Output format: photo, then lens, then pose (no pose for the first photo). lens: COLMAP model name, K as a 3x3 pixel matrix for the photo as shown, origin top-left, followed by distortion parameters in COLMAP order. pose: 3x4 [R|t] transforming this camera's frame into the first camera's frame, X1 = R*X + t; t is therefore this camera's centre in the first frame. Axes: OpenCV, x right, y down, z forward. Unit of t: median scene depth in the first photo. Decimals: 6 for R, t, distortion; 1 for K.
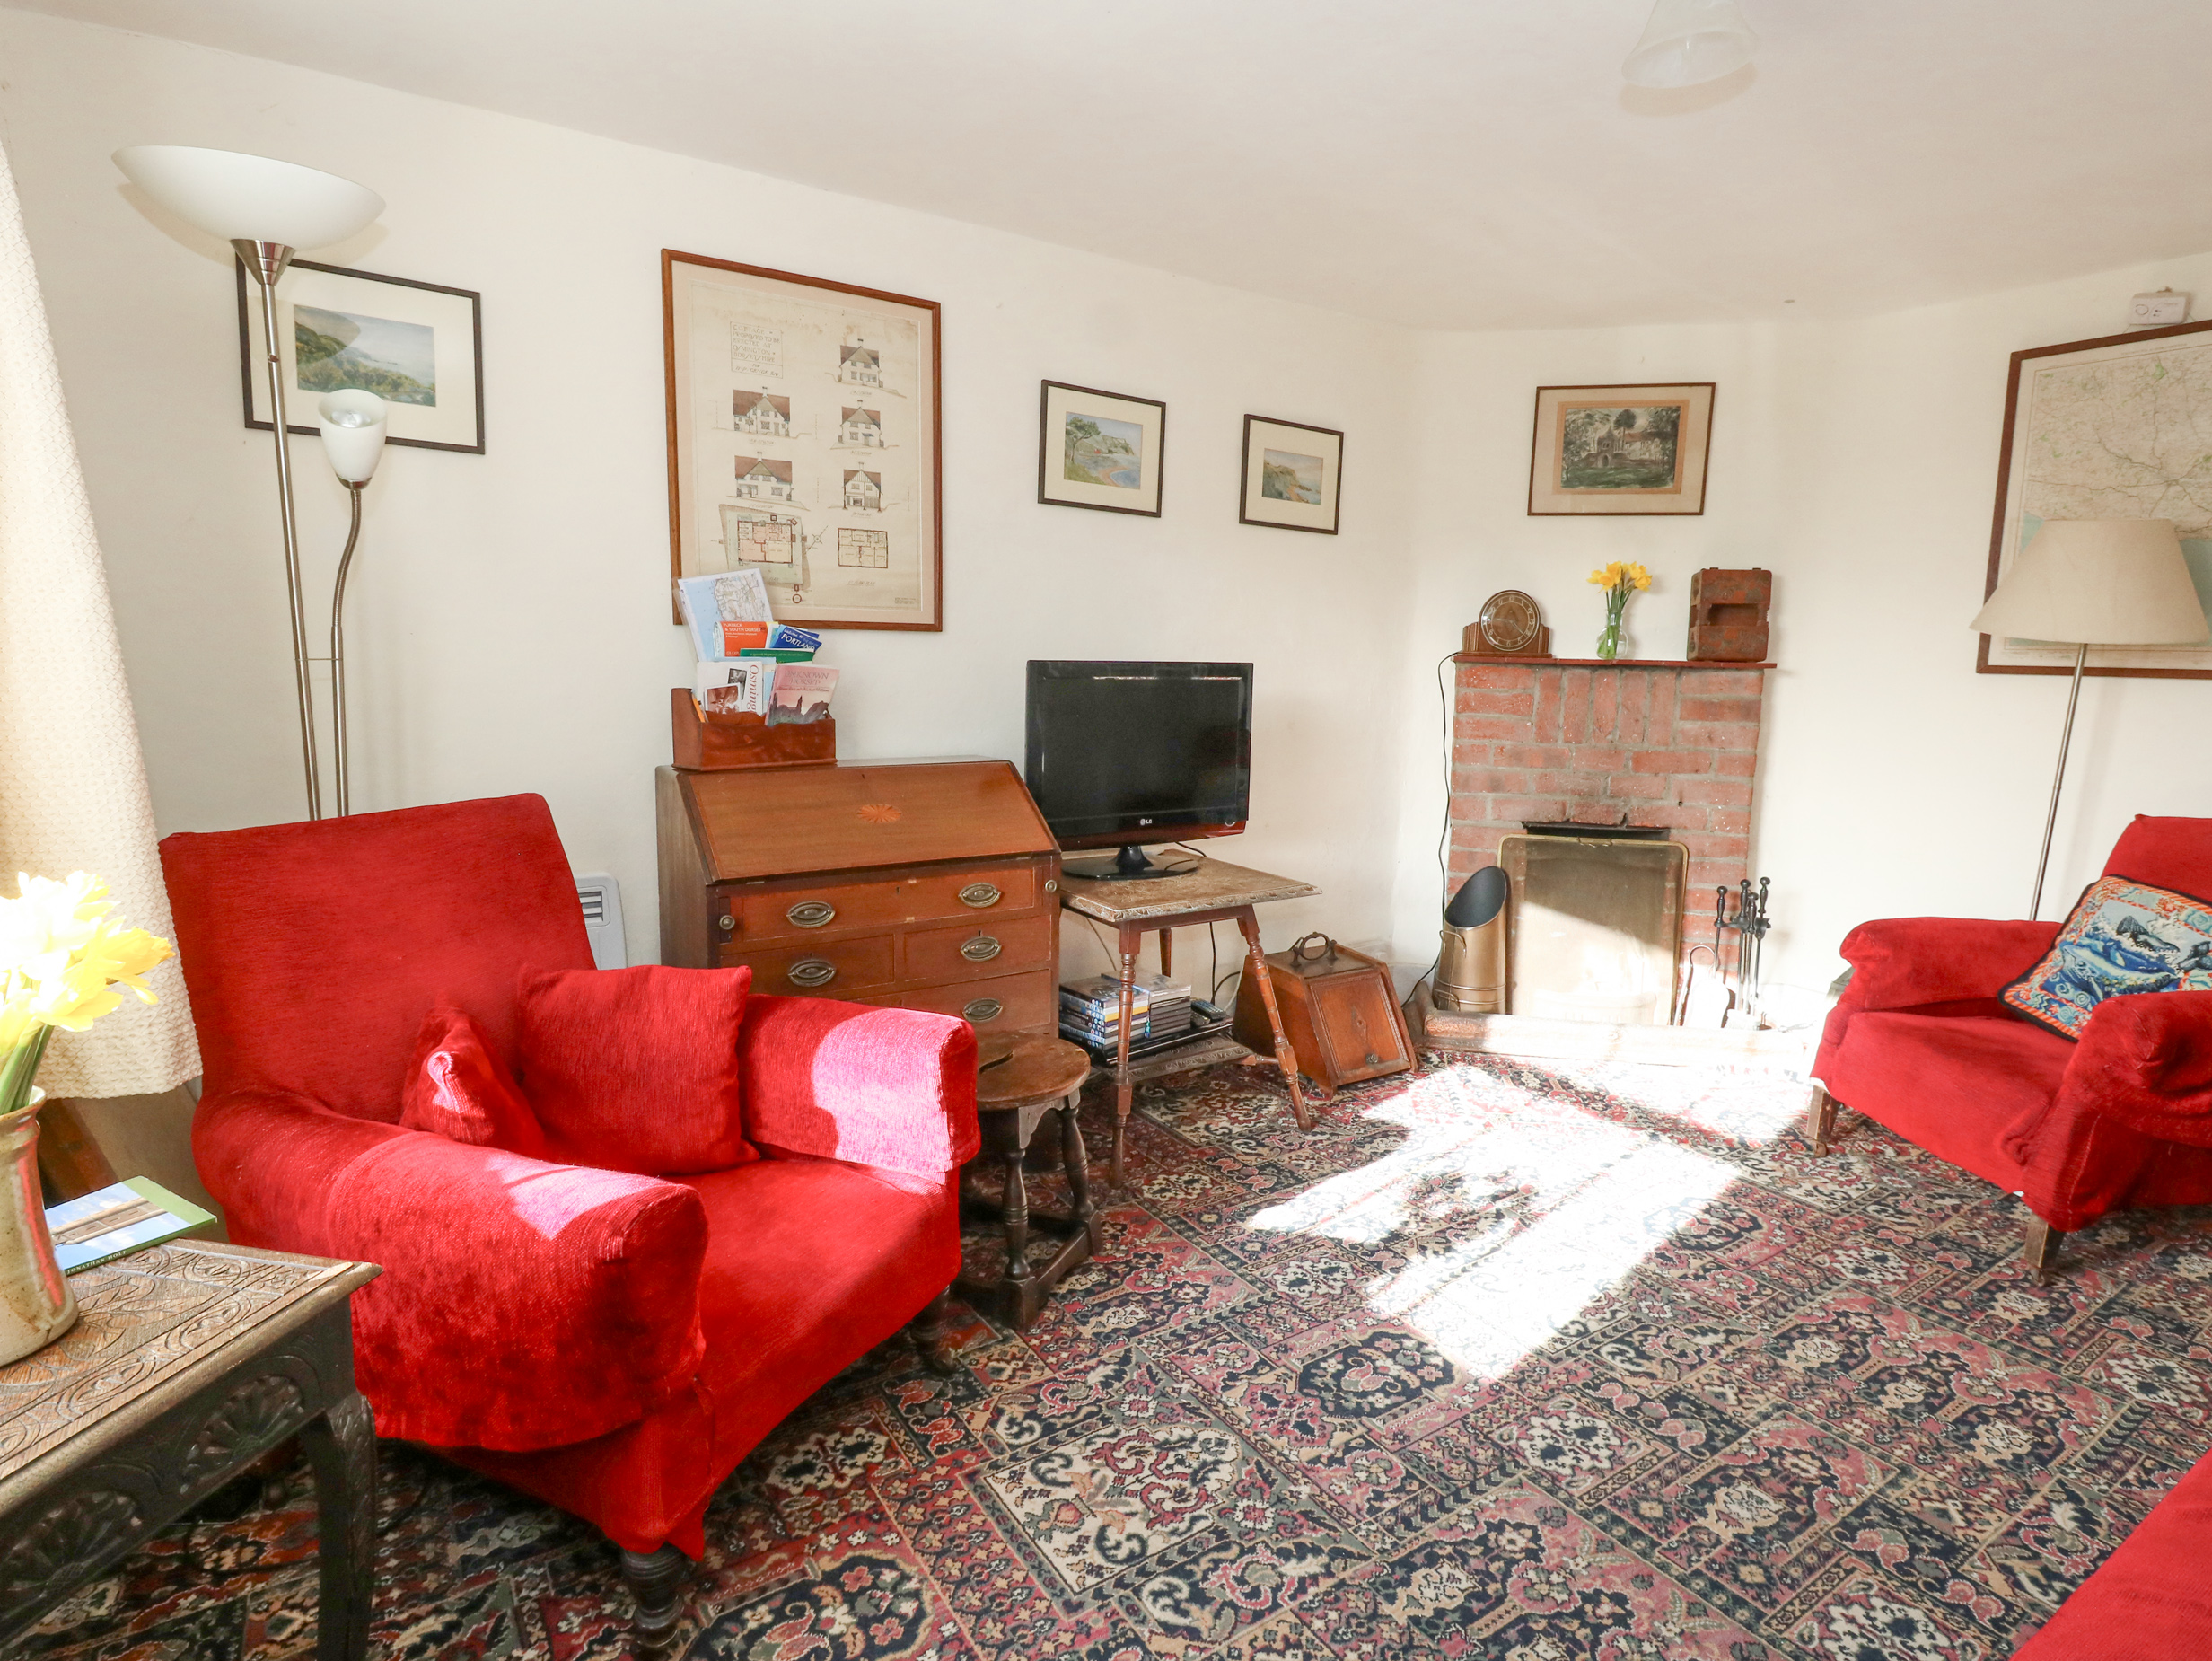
lens RADIAL K [[1232.3, 0, 1025.1], [0, 1232.3, 818.3], [0, 0, 1]] dist [0.000216, -0.001239]
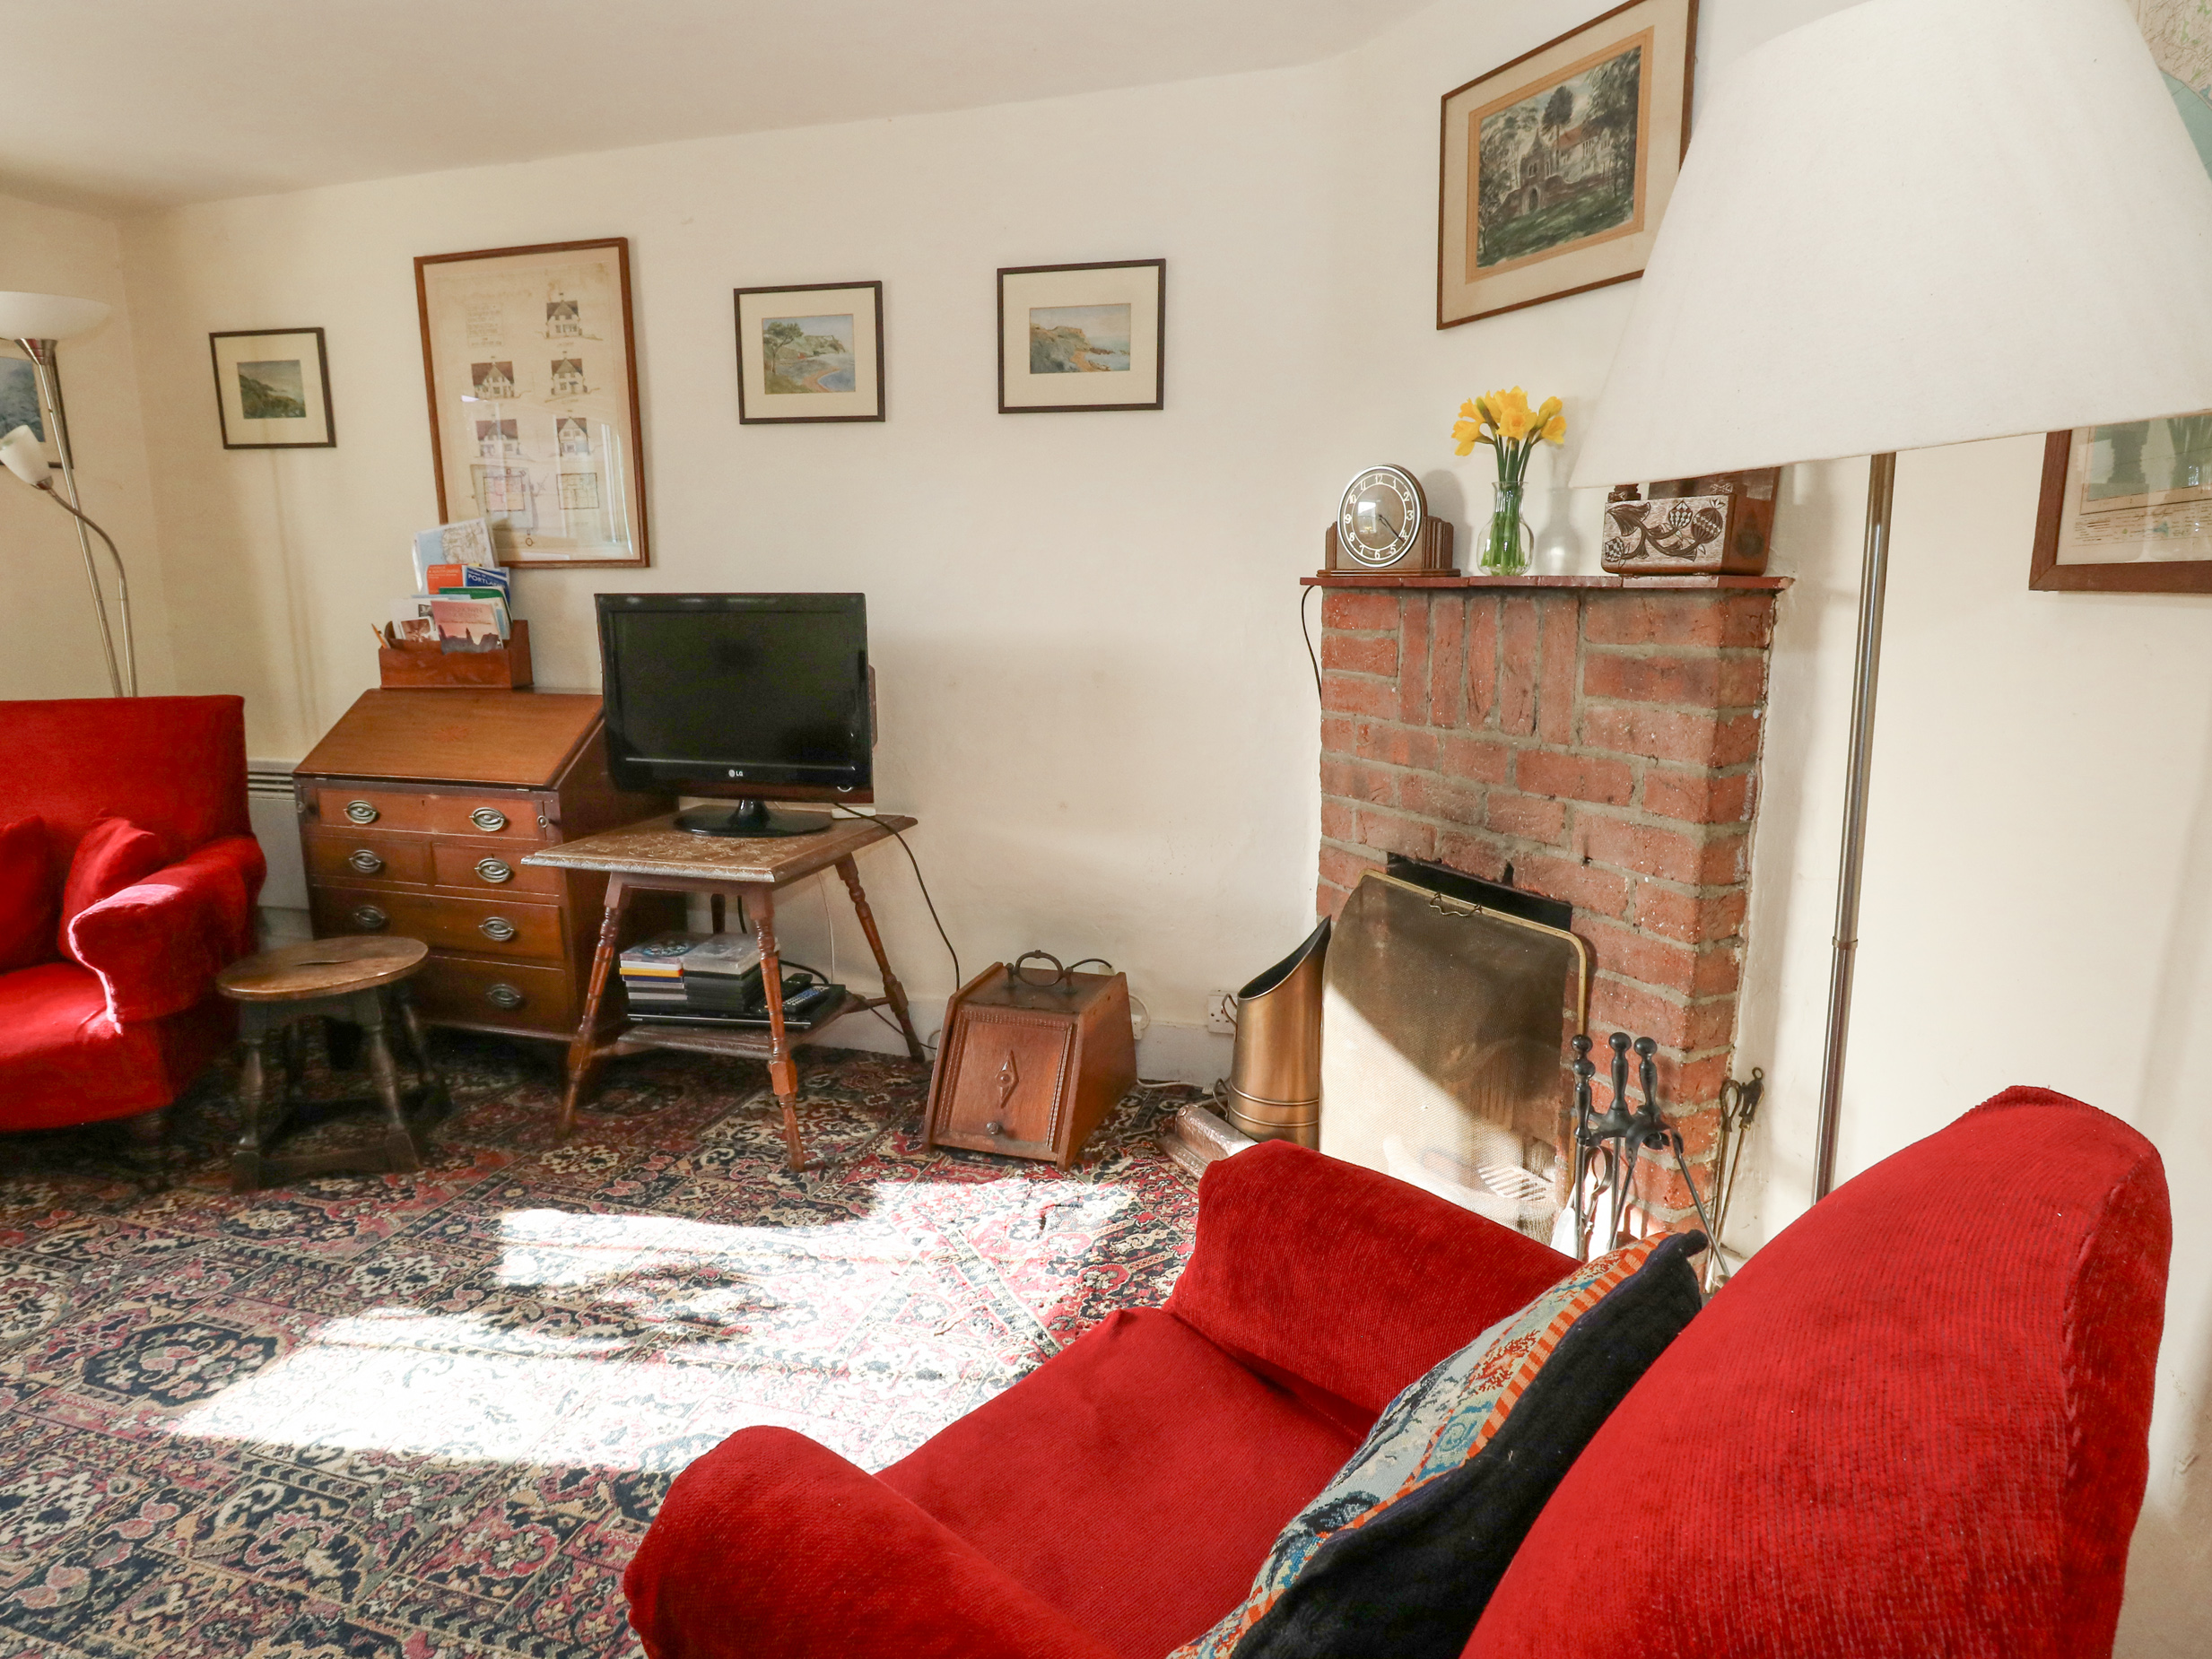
lens RADIAL K [[1189.7, 0, 1099.0], [0, 1189.7, 807.9], [0, 0, 1]] dist [0.001057, -0.003854]
pose [[0.647254, 0.120126, -0.752749, 1.030373], [-0.089081, 0.992659, 0.081814, -0.074380], [0.757051, 0.014102, 0.653203, 0.709469]]
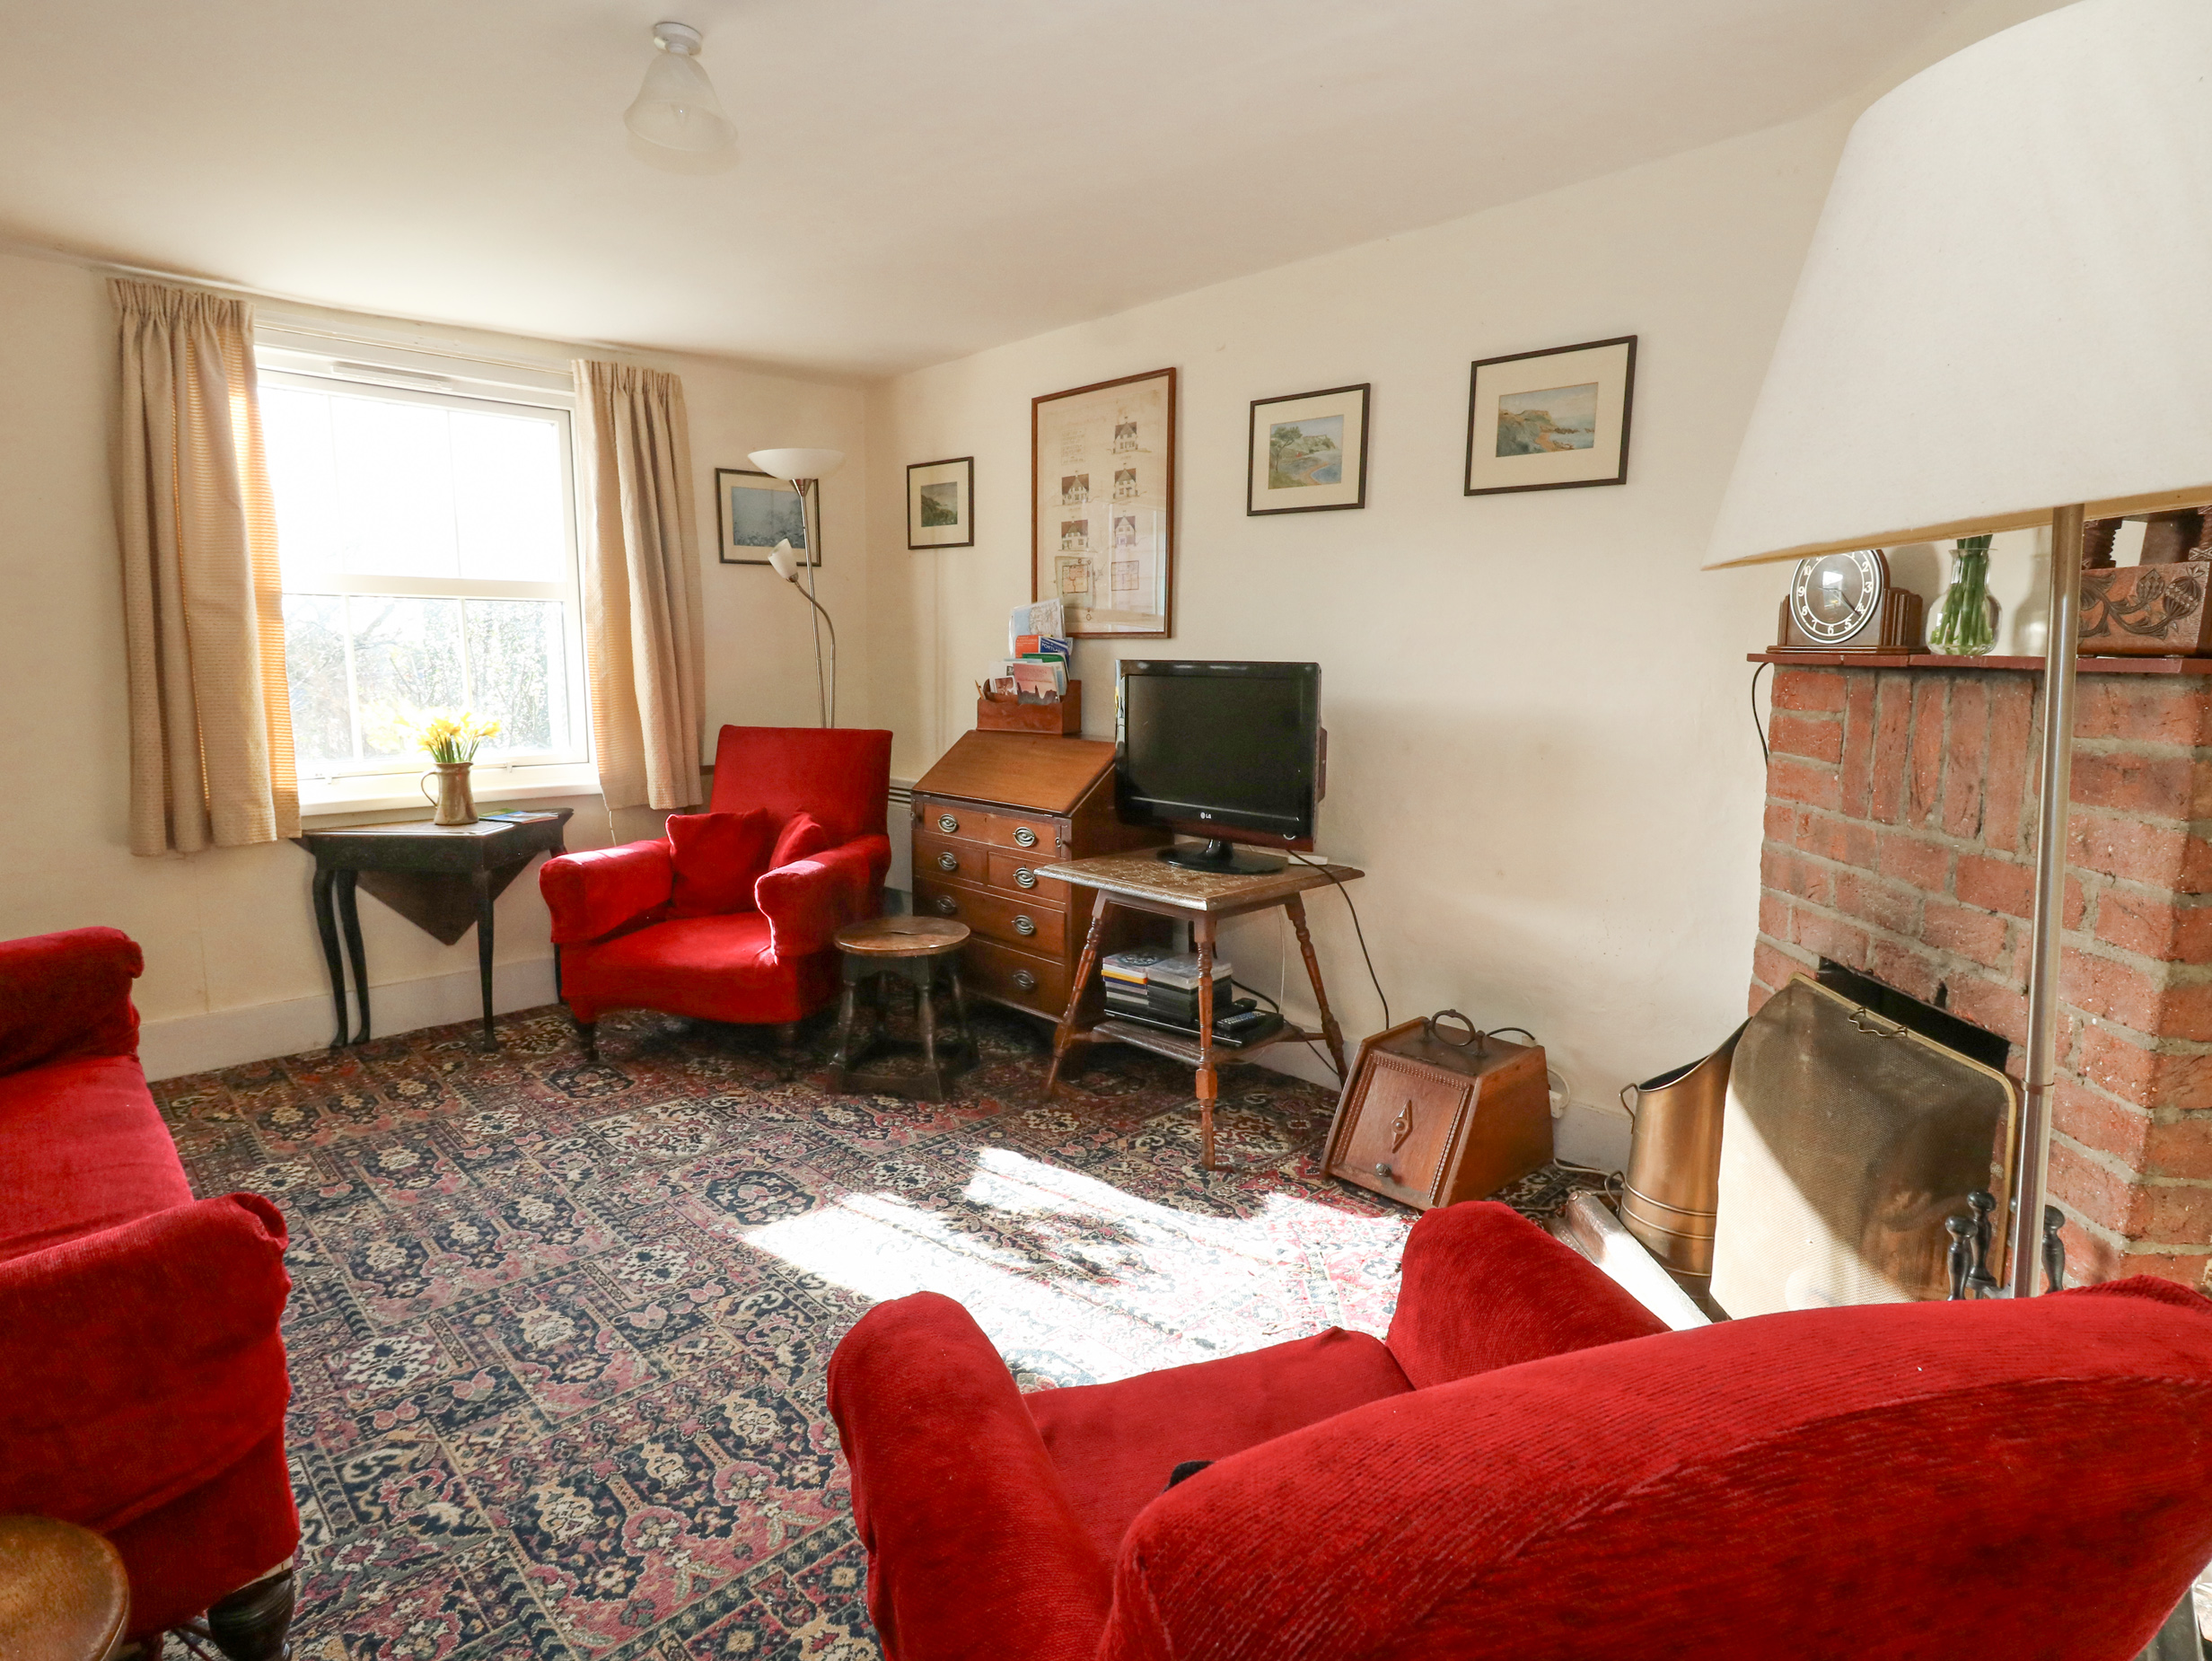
lens RADIAL K [[1144.5, 0, 1126.5], [0, 1144.5, 810.8], [0, 0, 1]] dist [0.002518, -0.002467]
pose [[0.206821, 0.118070, -0.971228, 1.136083], [-0.138821, 0.986190, 0.090327, -0.088248], [0.968480, 0.116145, 0.220355, 0.807371]]
